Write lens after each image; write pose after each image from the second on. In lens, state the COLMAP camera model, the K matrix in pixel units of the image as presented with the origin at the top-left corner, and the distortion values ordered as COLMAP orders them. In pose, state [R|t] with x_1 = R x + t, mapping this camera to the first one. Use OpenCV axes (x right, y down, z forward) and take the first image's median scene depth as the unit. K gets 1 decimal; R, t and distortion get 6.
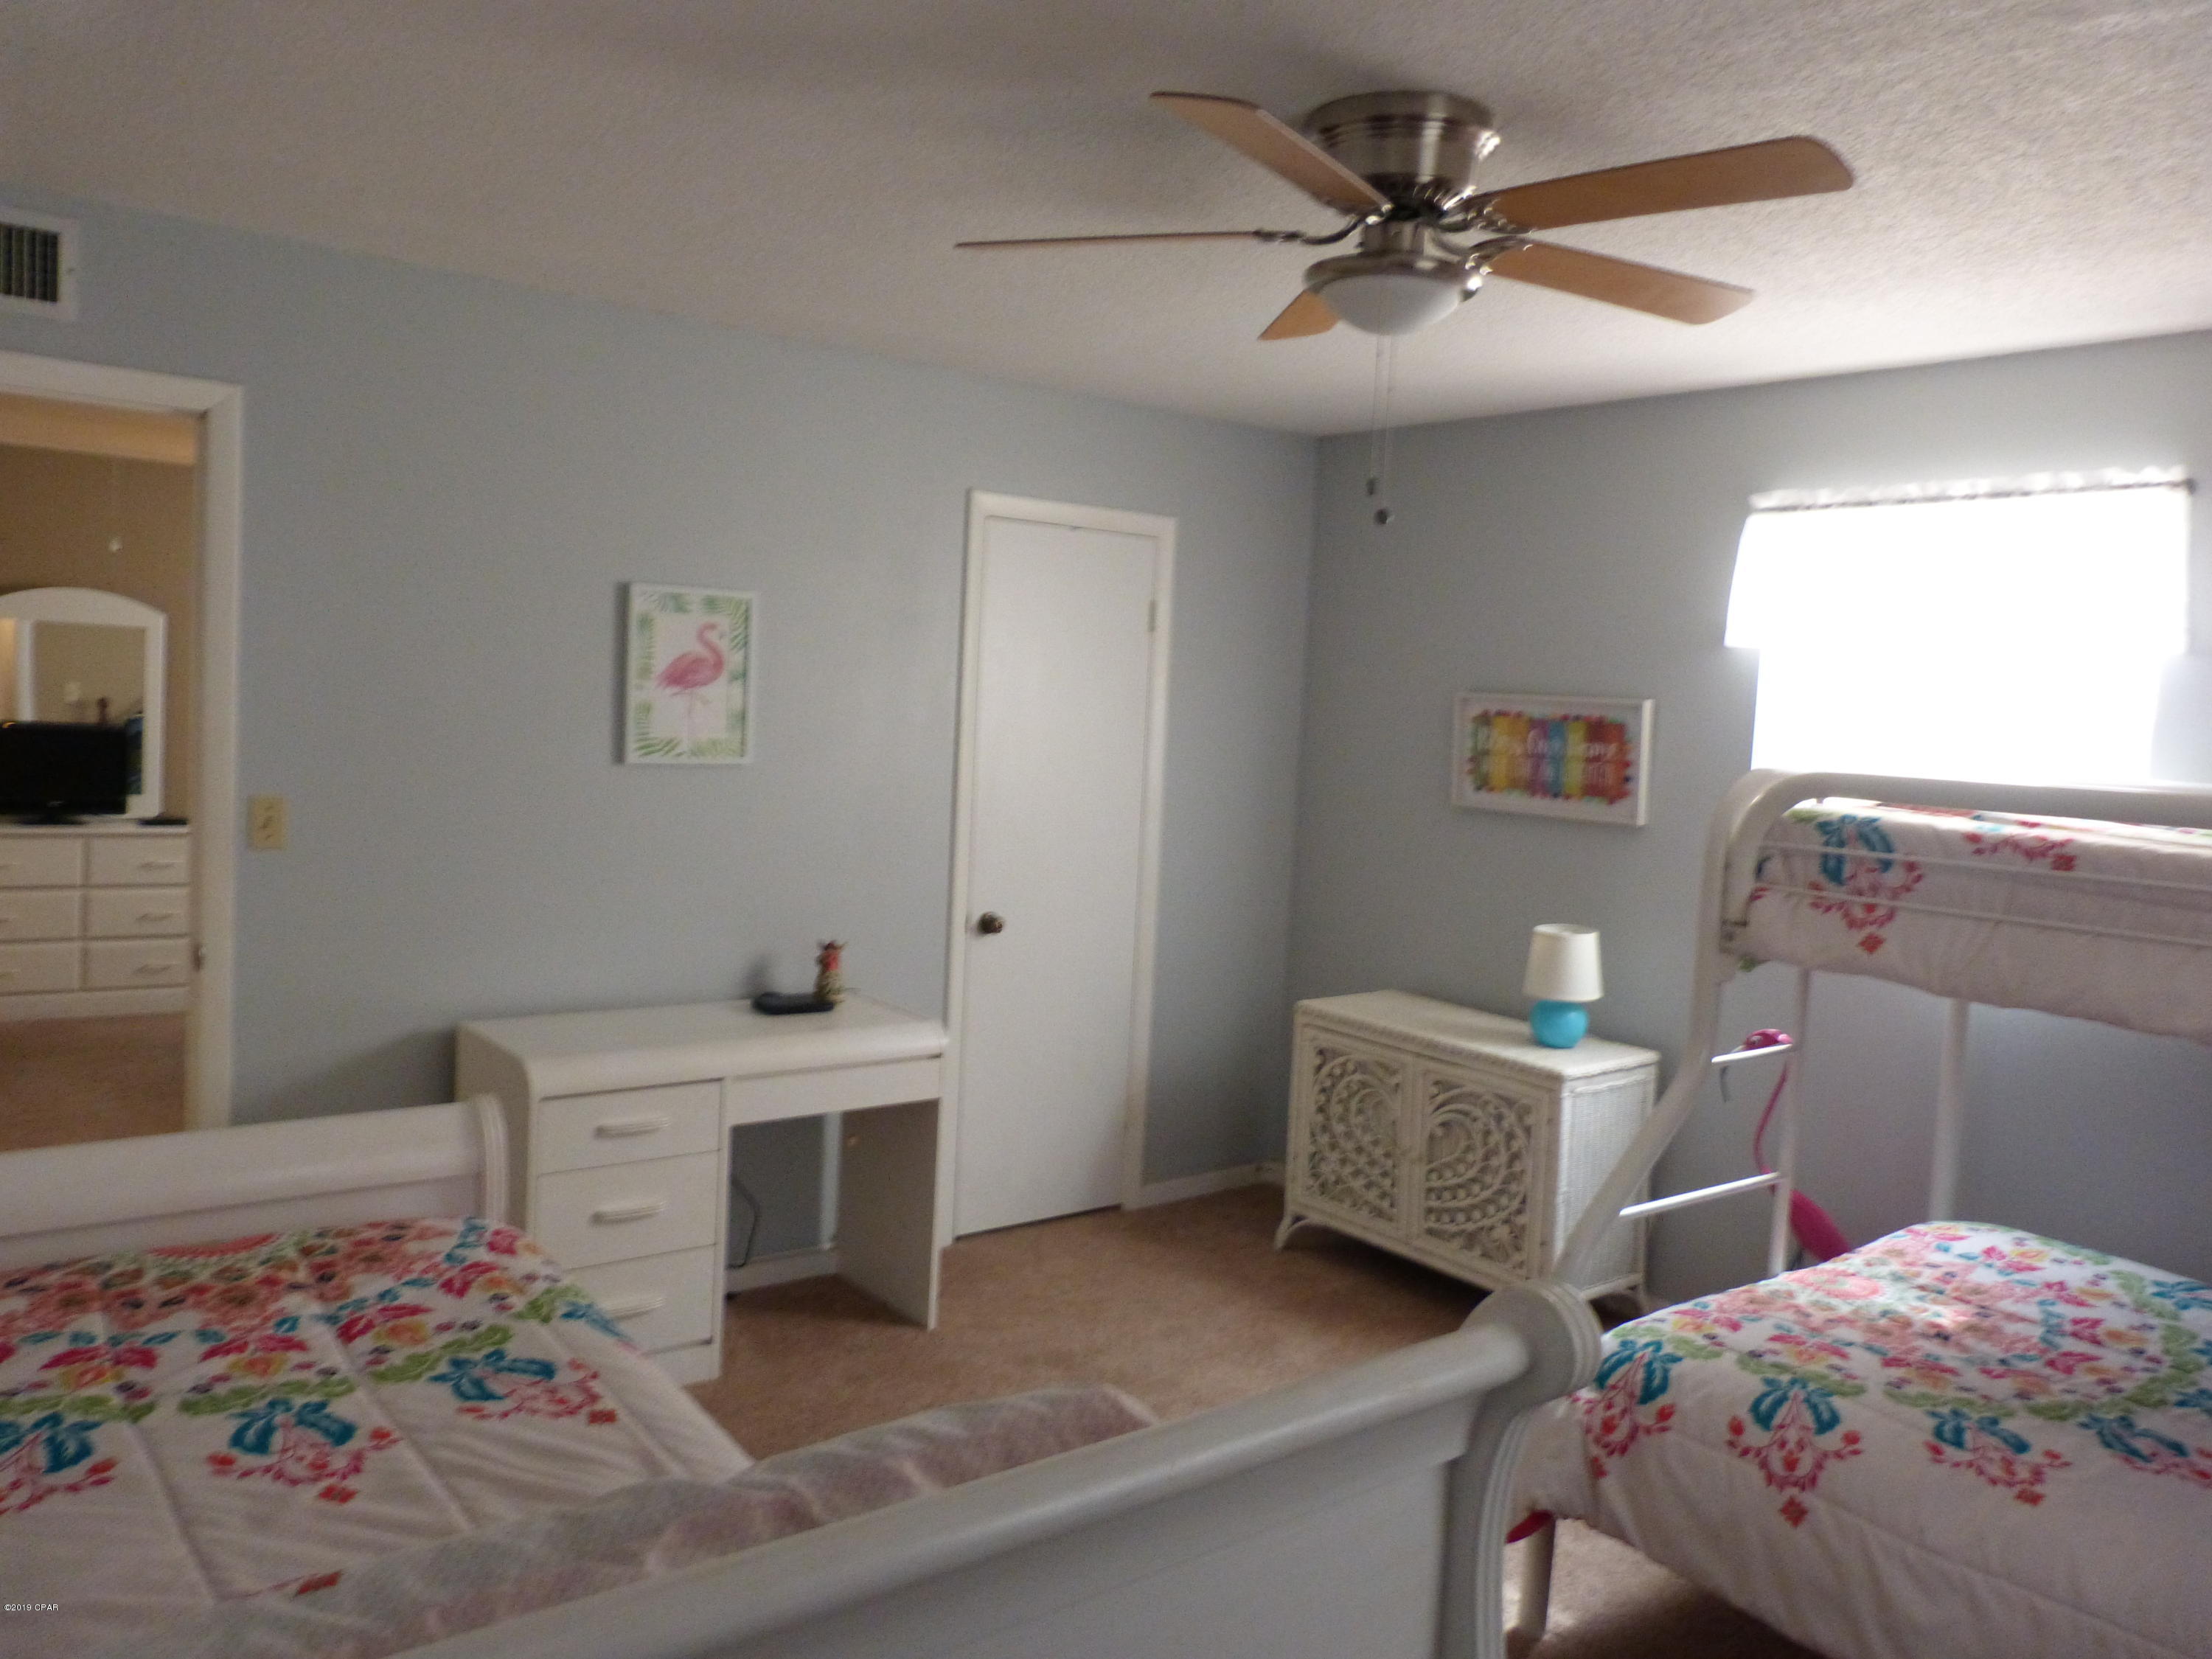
lens RADIAL K [[1646.8, 0, 1101.9], [0, 1646.8, 824.2], [0, 0, 1]] dist [-0.023544, 0.004577]
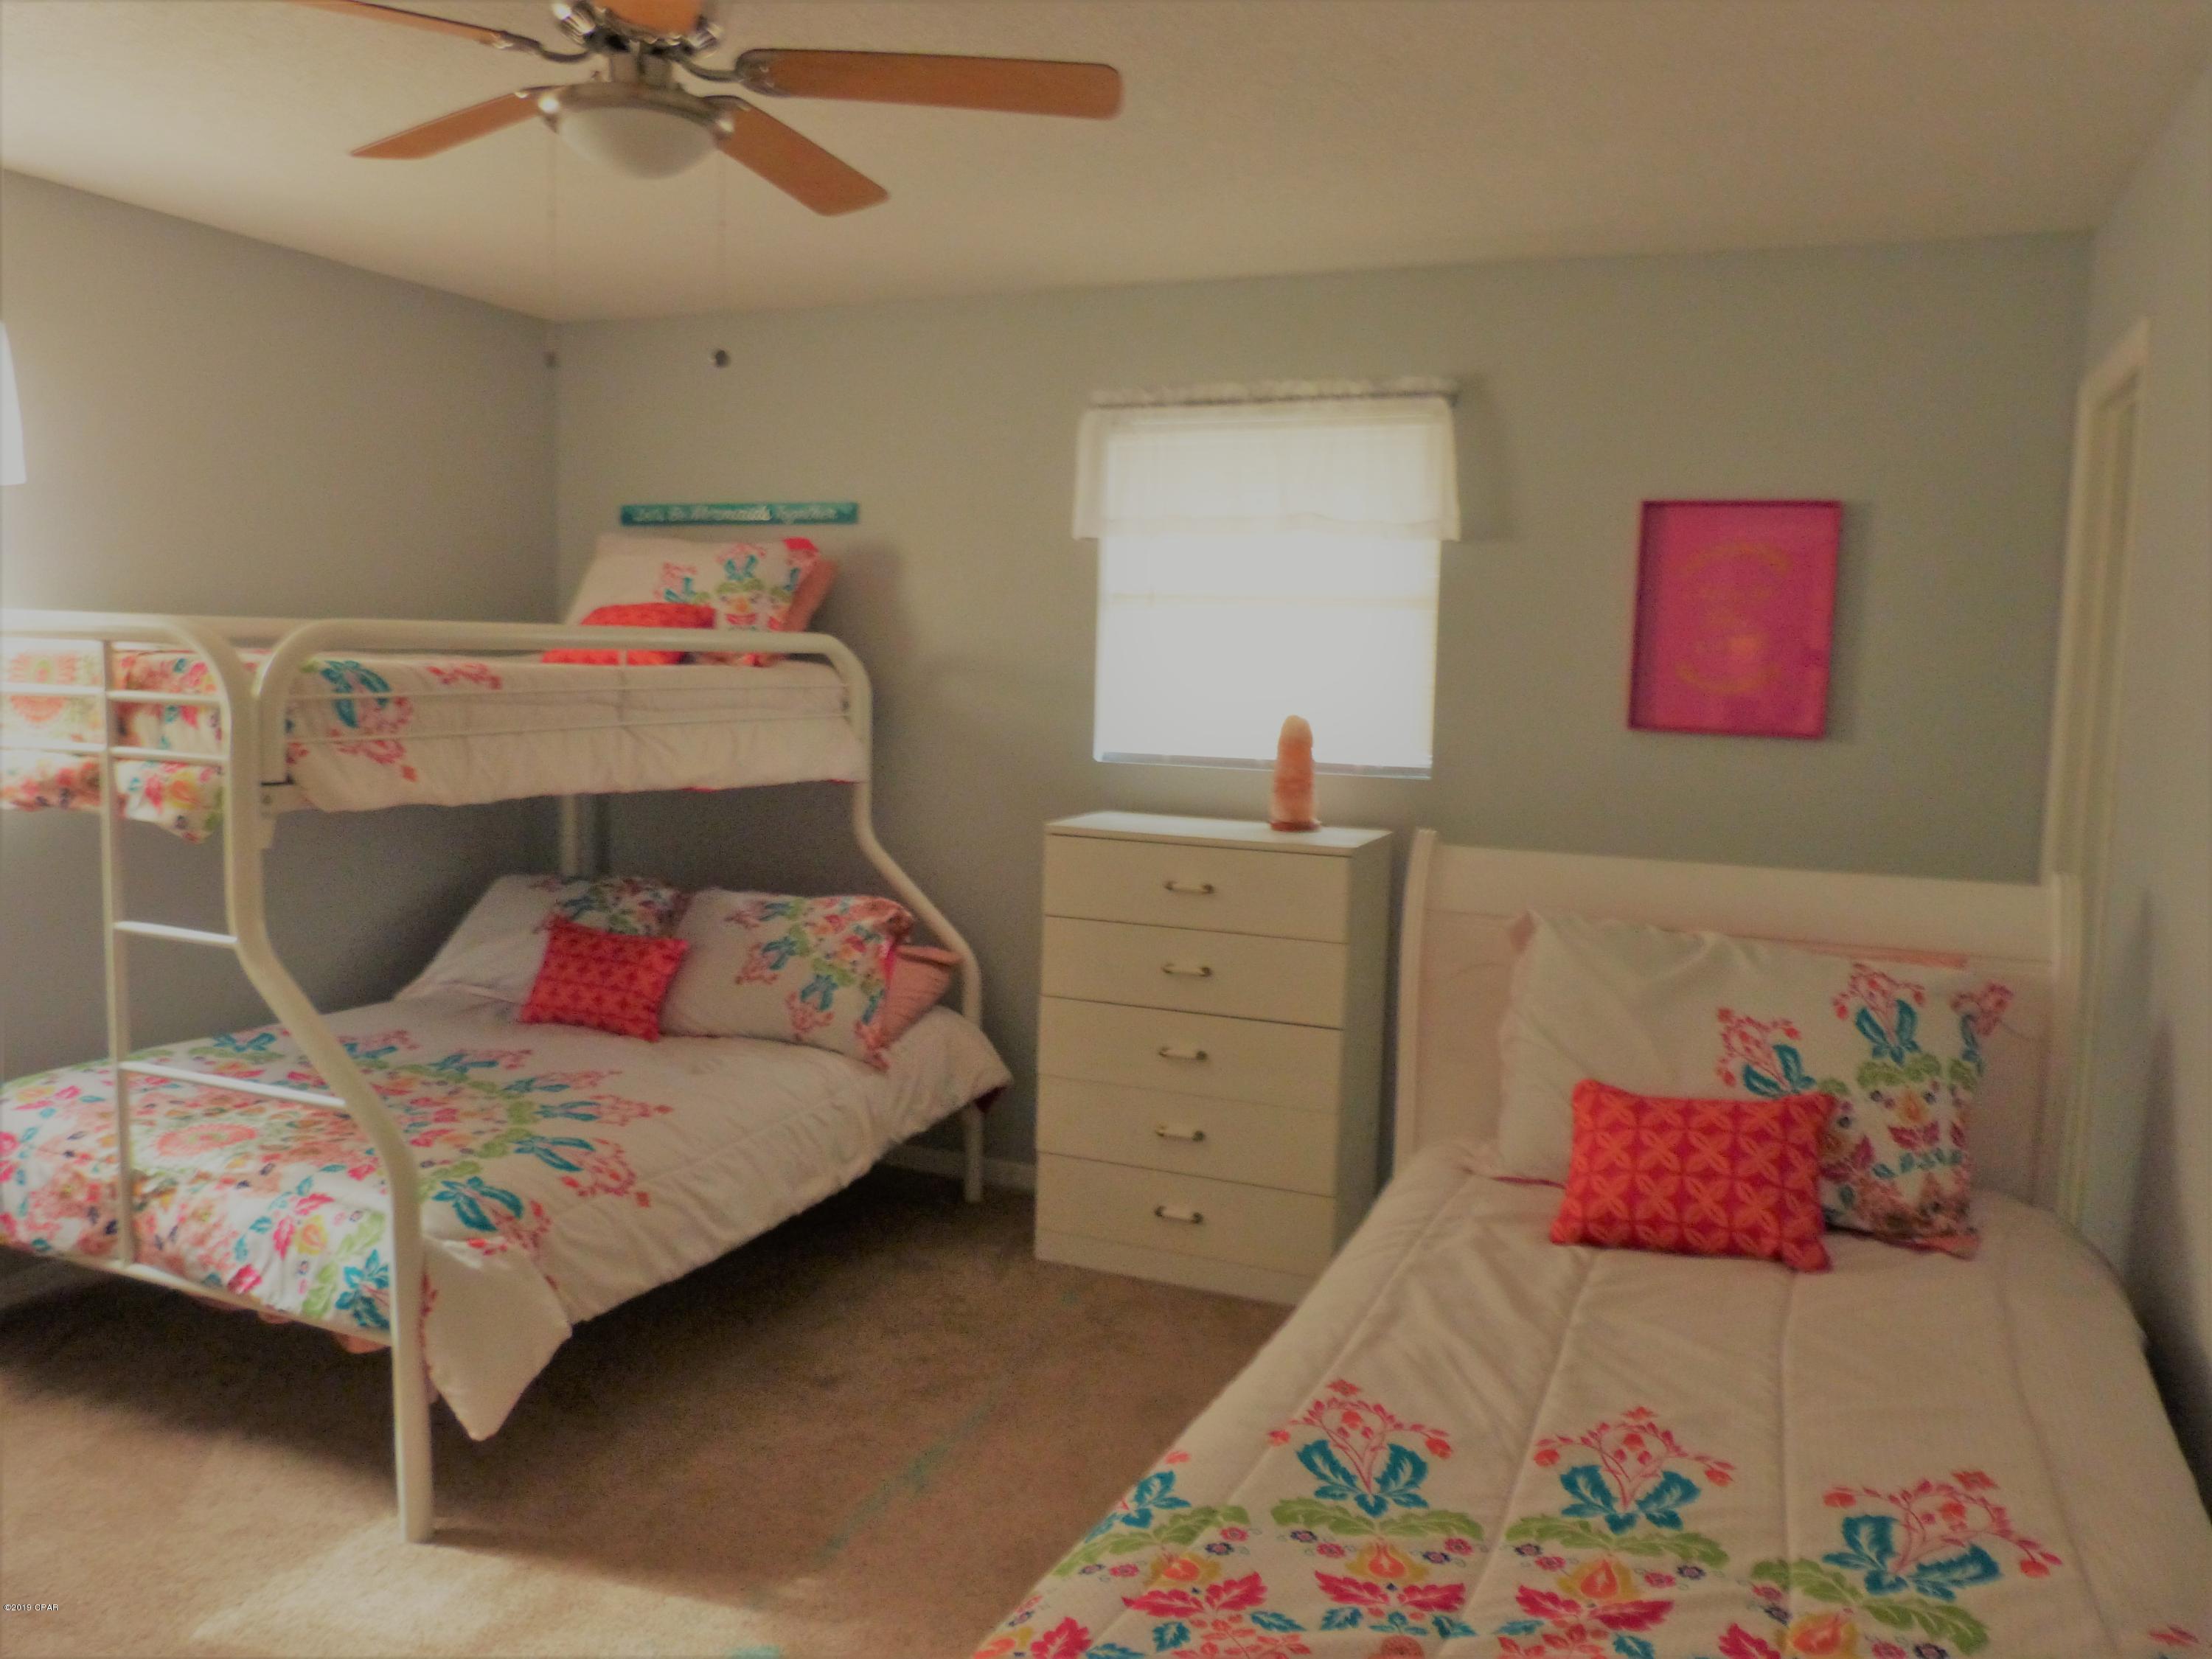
lens RADIAL K [[1646.8, 0, 1095.9], [0, 1646.8, 825.9], [0, 0, 1]] dist [-0.023544, 0.004577]
pose [[-0.472060, -0.164244, 0.866131, -0.851467], [0.014612, 0.980898, 0.193972, -0.119580], [-0.881446, 0.104222, -0.460643, 1.296375]]
